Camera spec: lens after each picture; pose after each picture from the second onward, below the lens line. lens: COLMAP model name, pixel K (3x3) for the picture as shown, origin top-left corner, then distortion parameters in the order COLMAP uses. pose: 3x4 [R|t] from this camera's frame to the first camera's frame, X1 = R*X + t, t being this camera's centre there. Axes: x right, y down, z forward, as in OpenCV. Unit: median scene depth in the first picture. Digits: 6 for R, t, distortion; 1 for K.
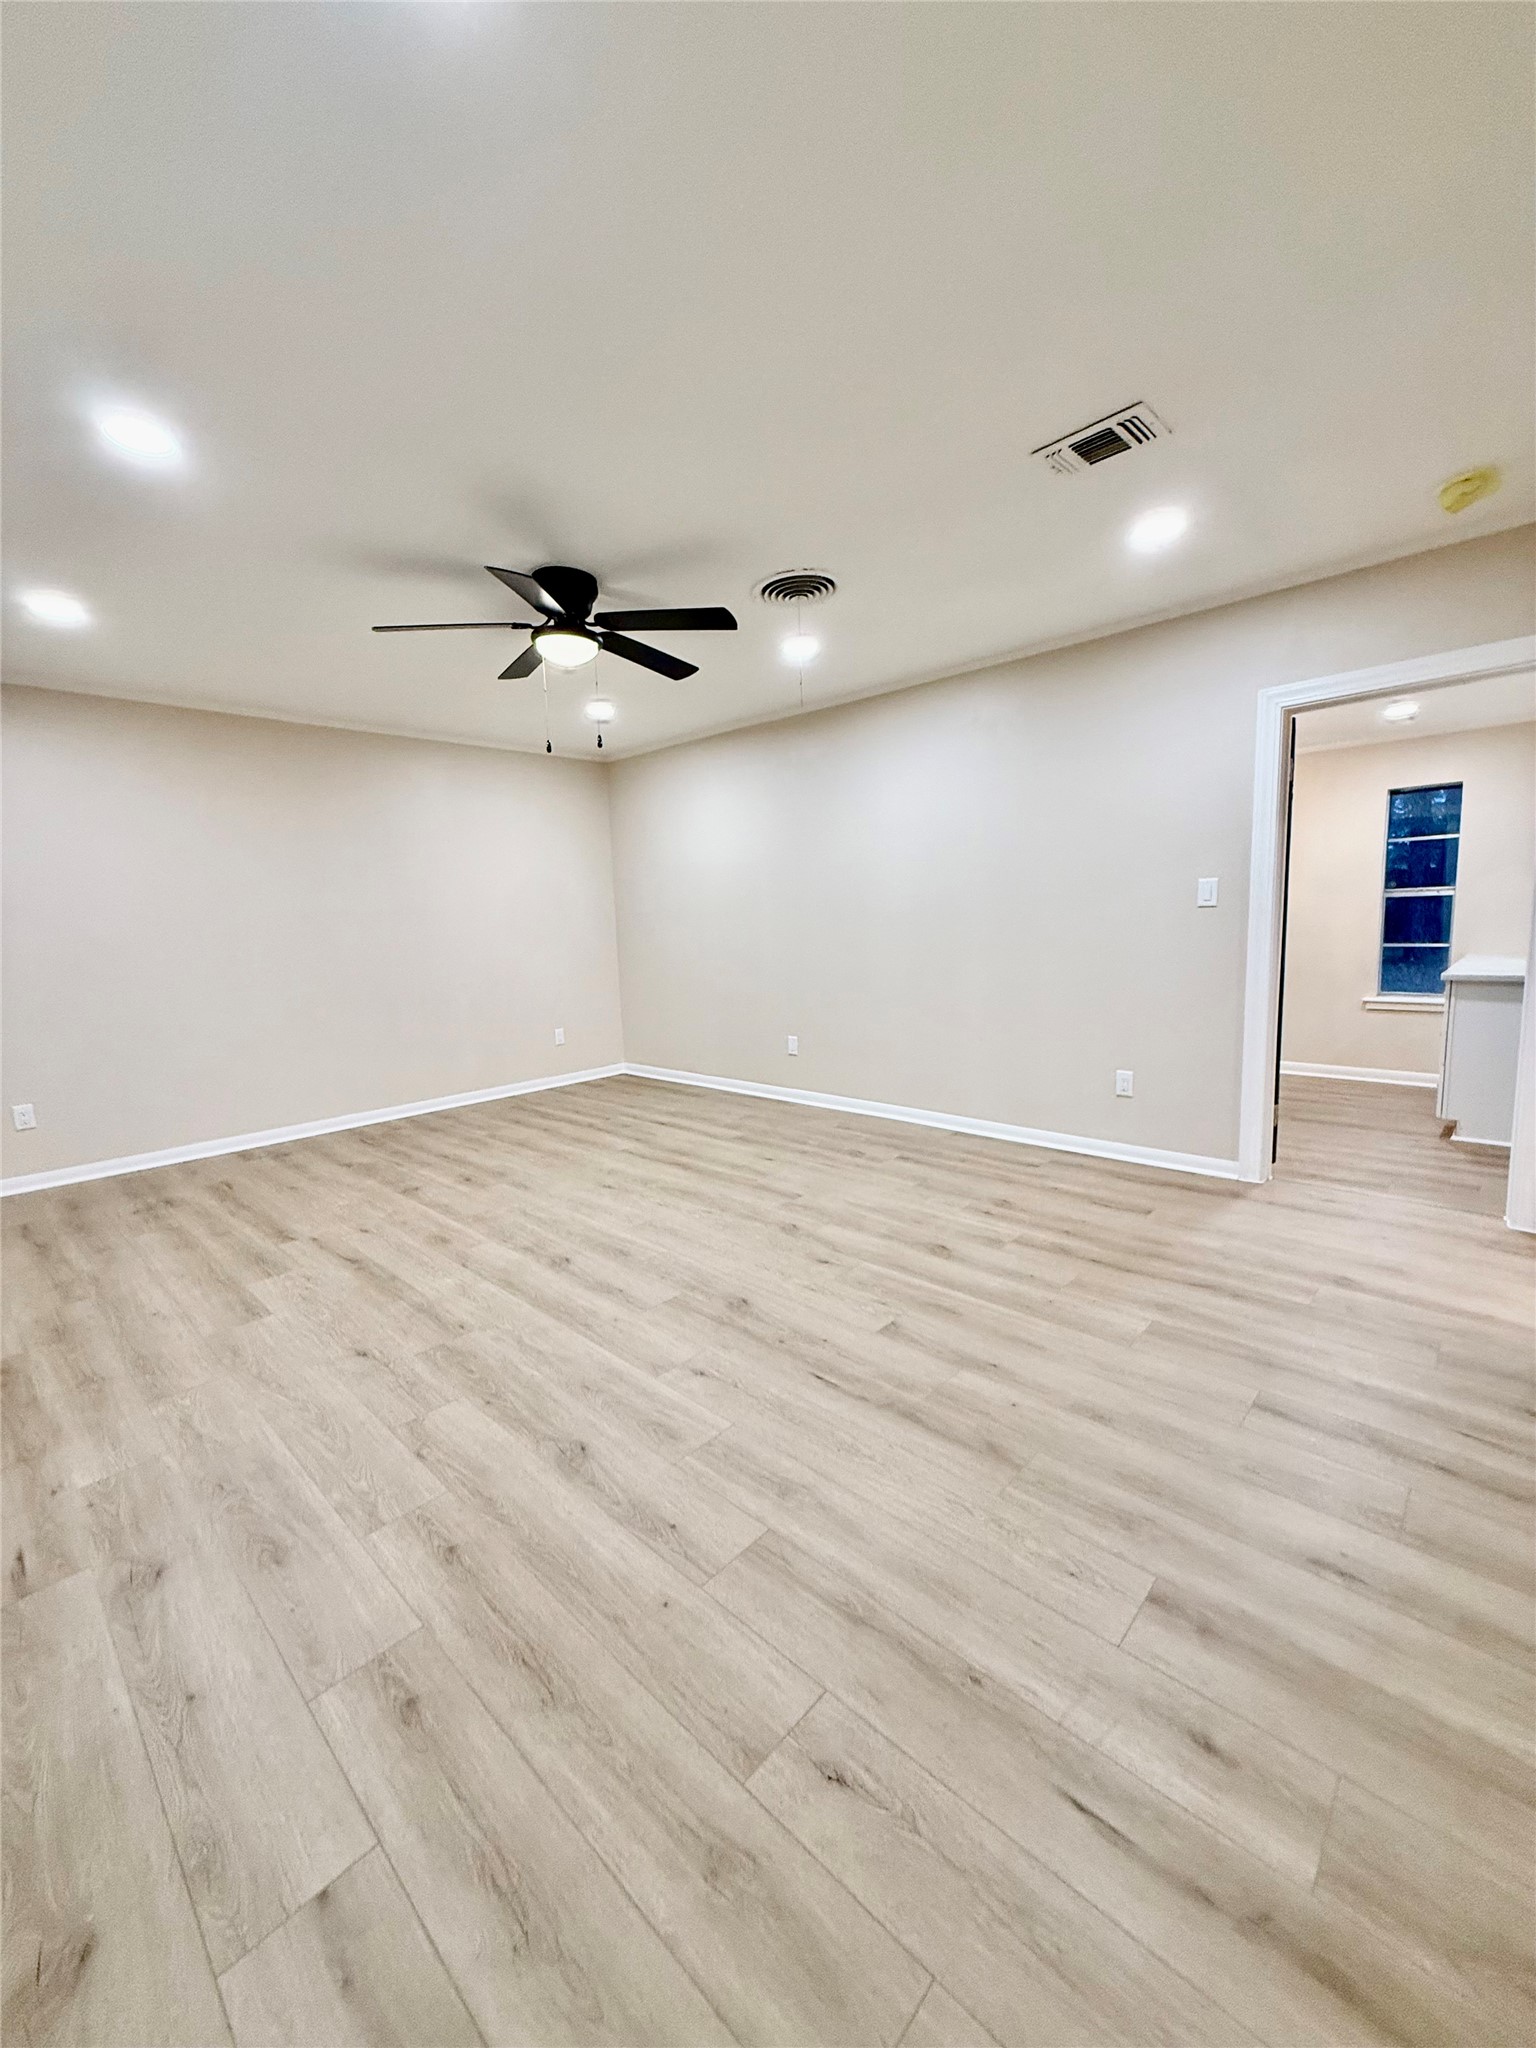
lens RADIAL K [[827.9, 0, 773.4], [0, 827.9, 1026.4], [0, 0, 1]] dist [0.002039, -0.000339]
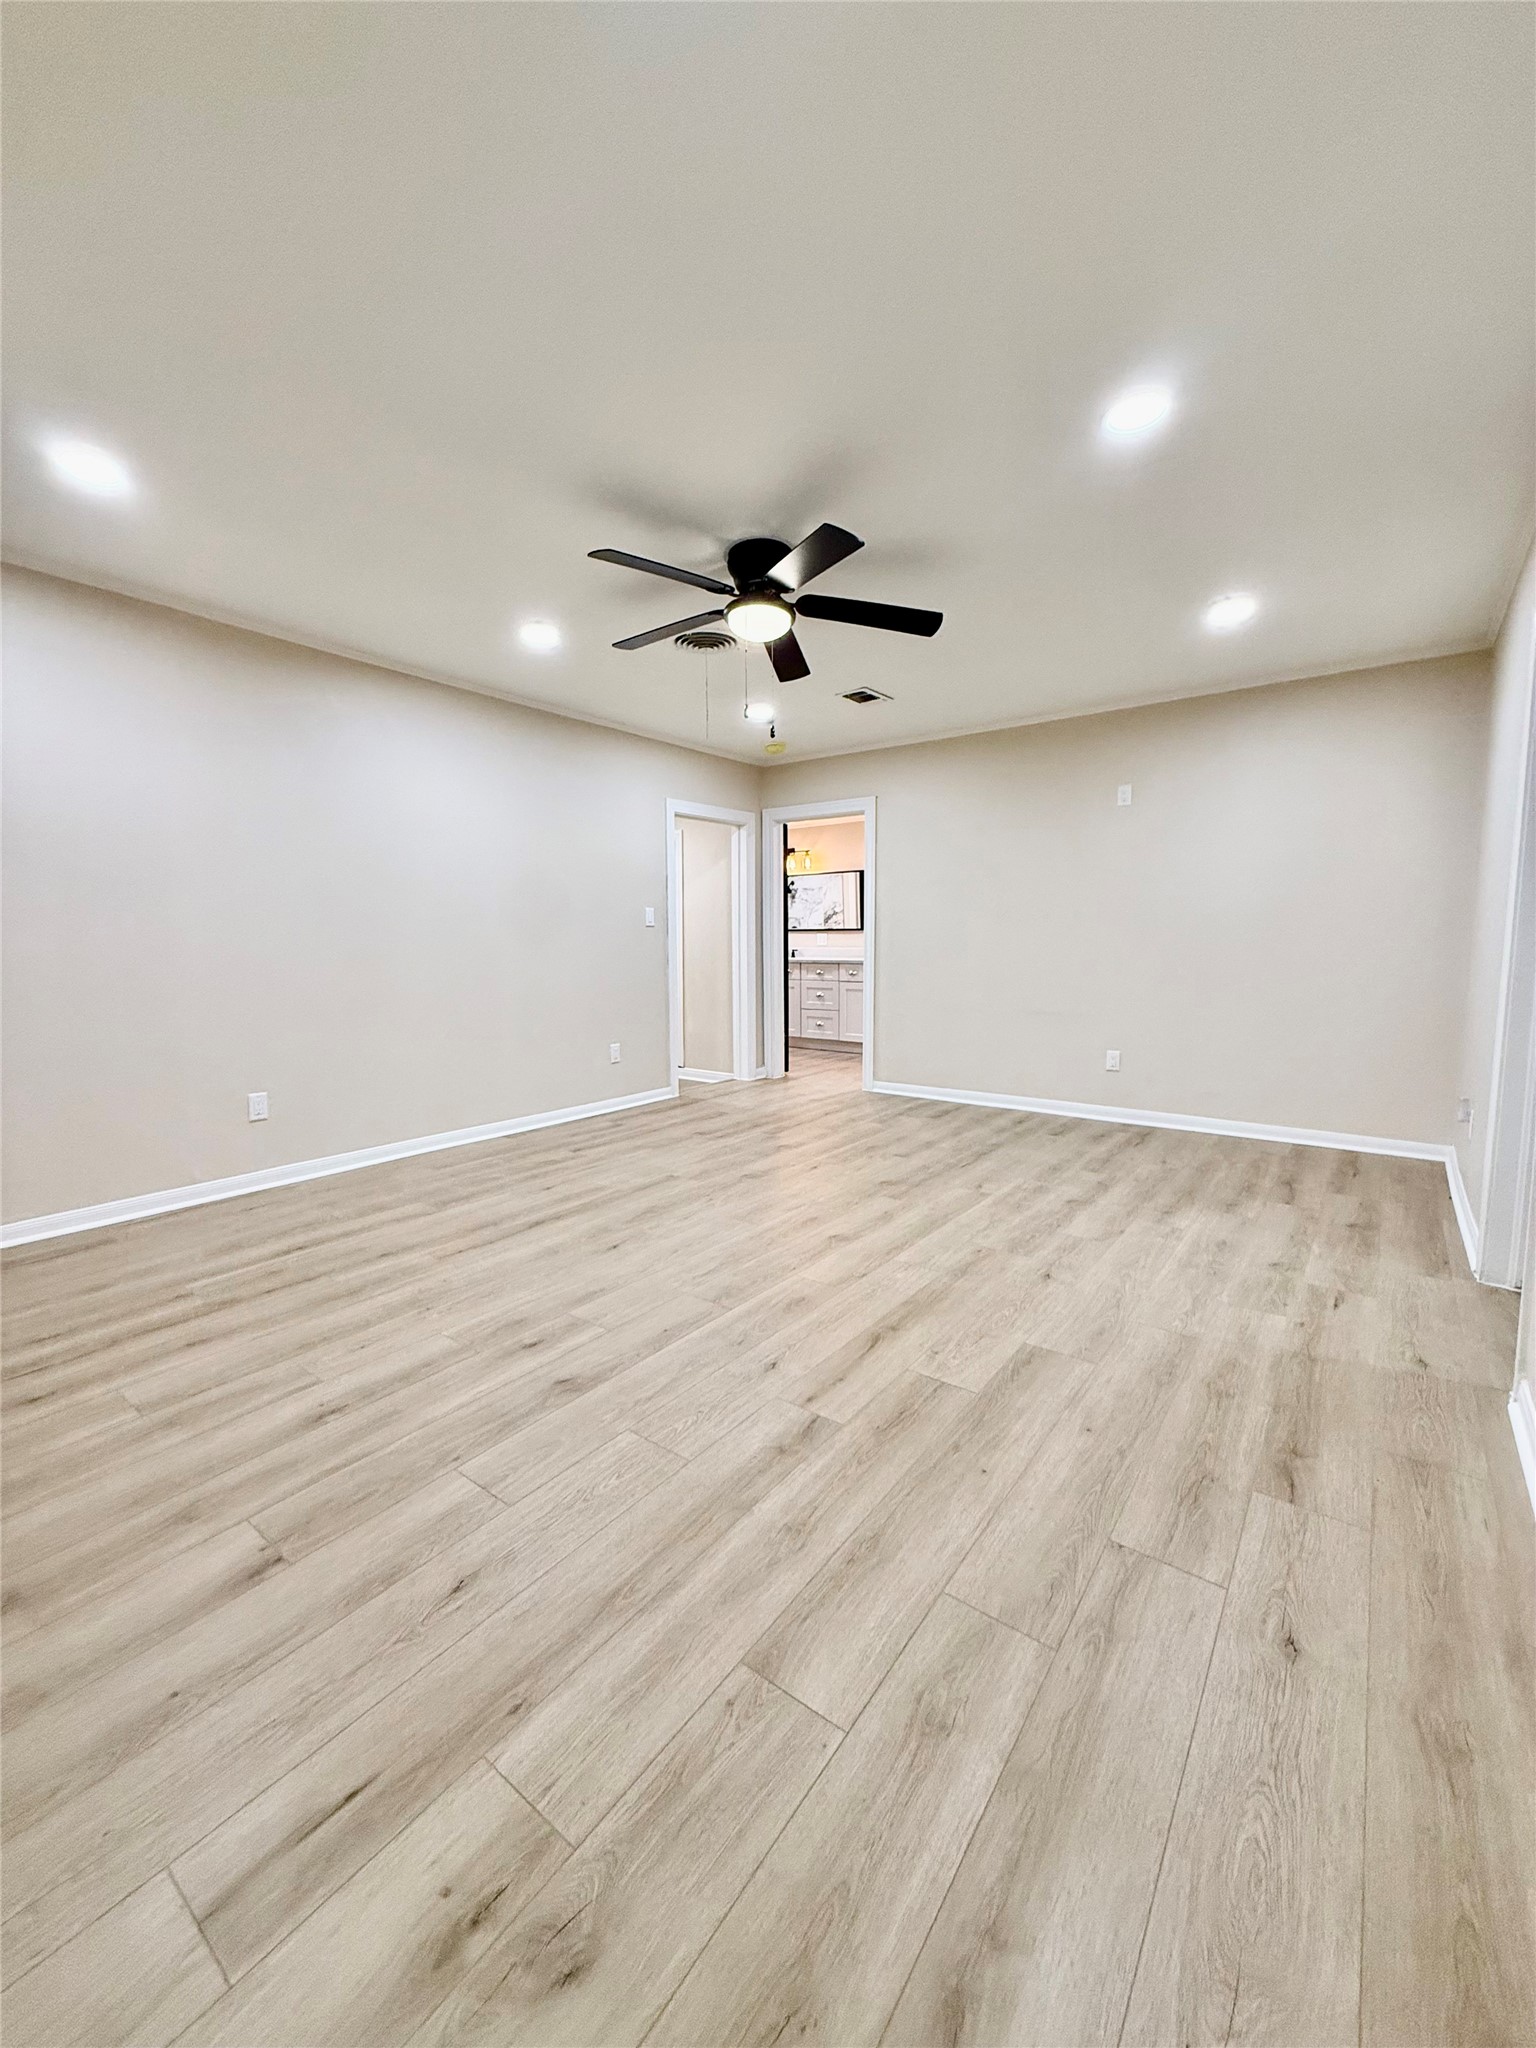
lens RADIAL K [[827.9, 0, 770.1], [0, 827.9, 1024.7], [0, 0, 1]] dist [0.002039, -0.000339]
pose [[-0.122543, -0.064137, 0.990389, -1.252656], [0.142946, 0.986364, 0.081563, -0.068754], [-0.982115, 0.151567, -0.111704, 1.174908]]
